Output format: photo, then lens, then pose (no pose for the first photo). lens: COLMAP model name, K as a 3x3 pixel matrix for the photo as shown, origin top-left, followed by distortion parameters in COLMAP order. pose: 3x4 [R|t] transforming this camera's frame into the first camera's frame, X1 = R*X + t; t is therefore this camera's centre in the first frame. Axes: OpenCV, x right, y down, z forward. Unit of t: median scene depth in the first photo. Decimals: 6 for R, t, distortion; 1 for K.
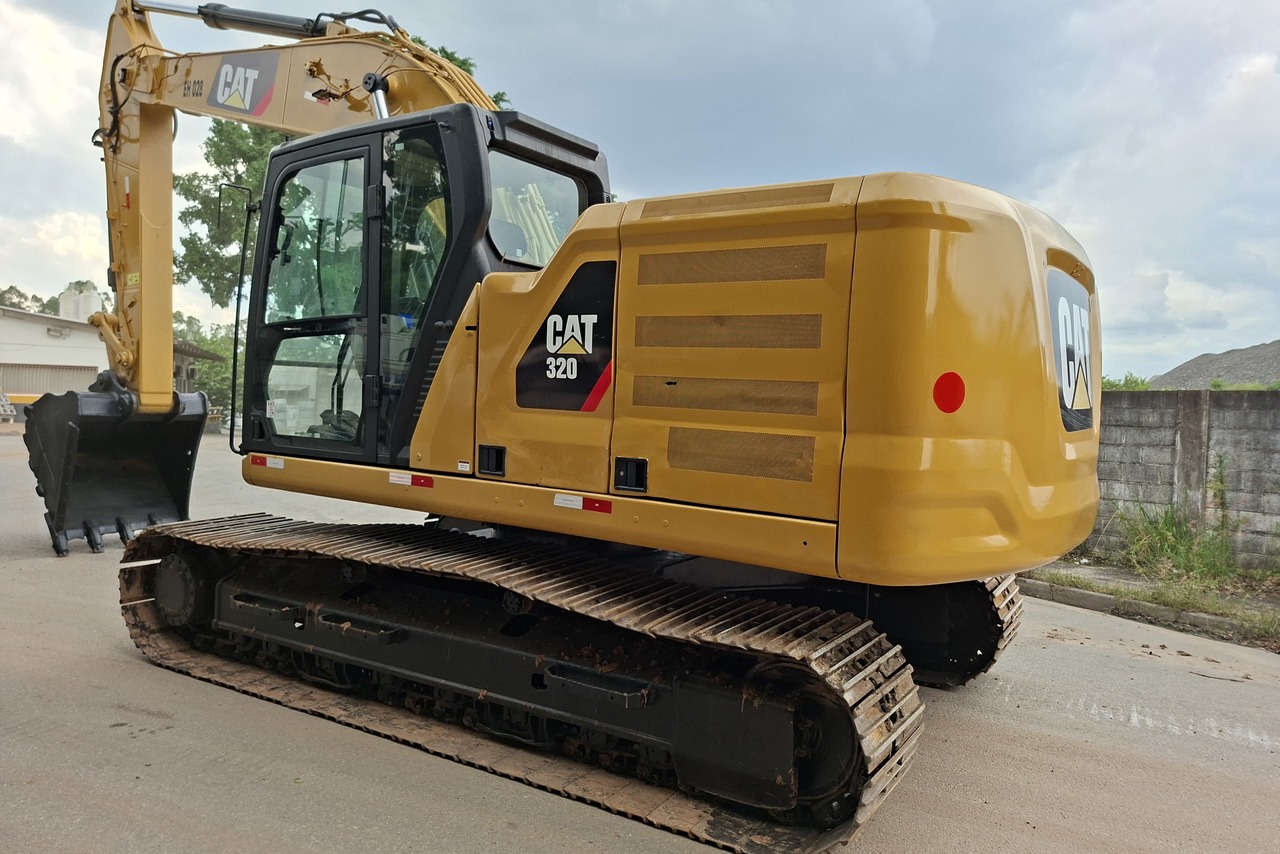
lens RADIAL K [[898.1, 0, 640.4], [0, 898.1, 413.4], [0, 0, 1]] dist [0.088068, -0.121554]
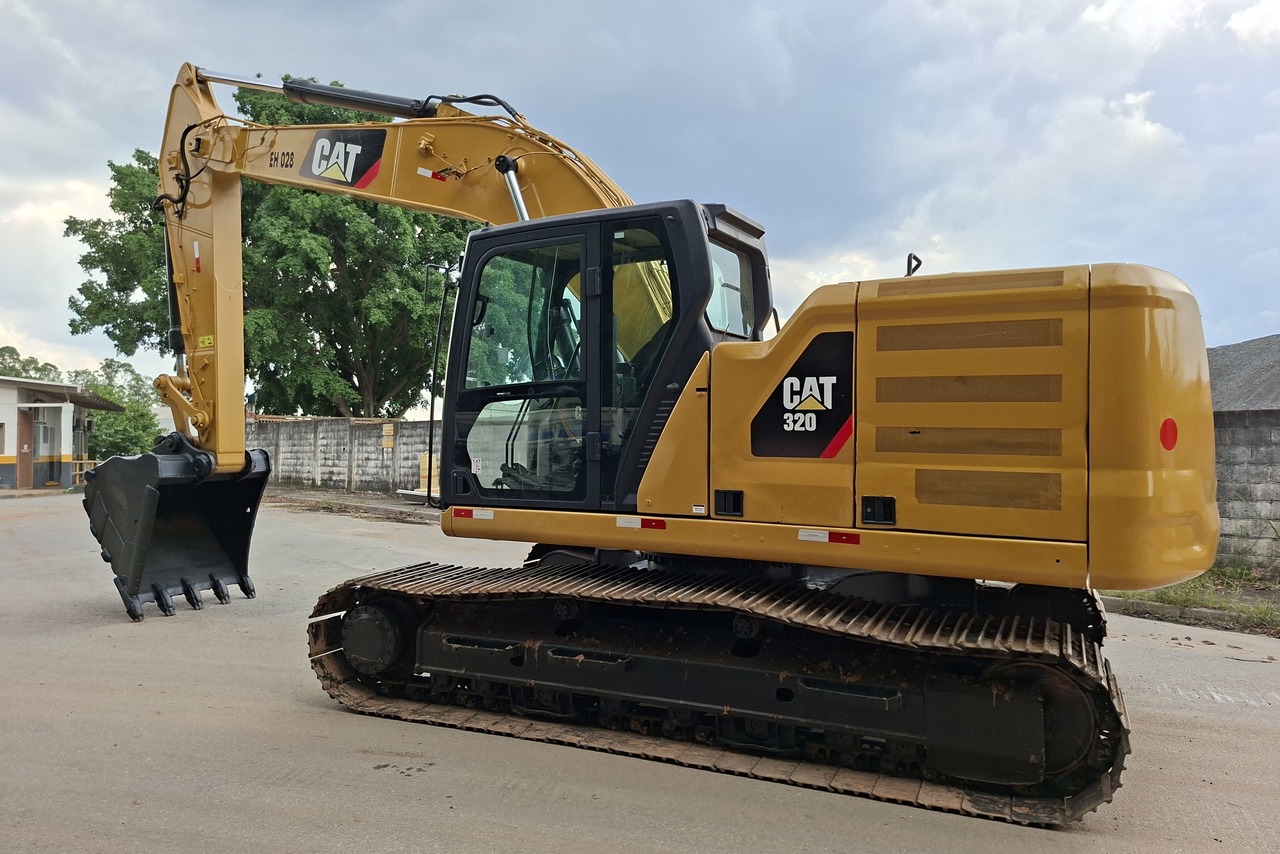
lens RADIAL K [[892.4, 0, 655.6], [0, 892.4, 403.9], [0, 0, 1]] dist [0.101320, -0.120783]
pose [[0.991798, -0.033768, 0.123276, -0.360504], [0.039517, 0.998228, -0.044488, -0.025196], [-0.121555, 0.048995, 0.991375, -0.121814]]
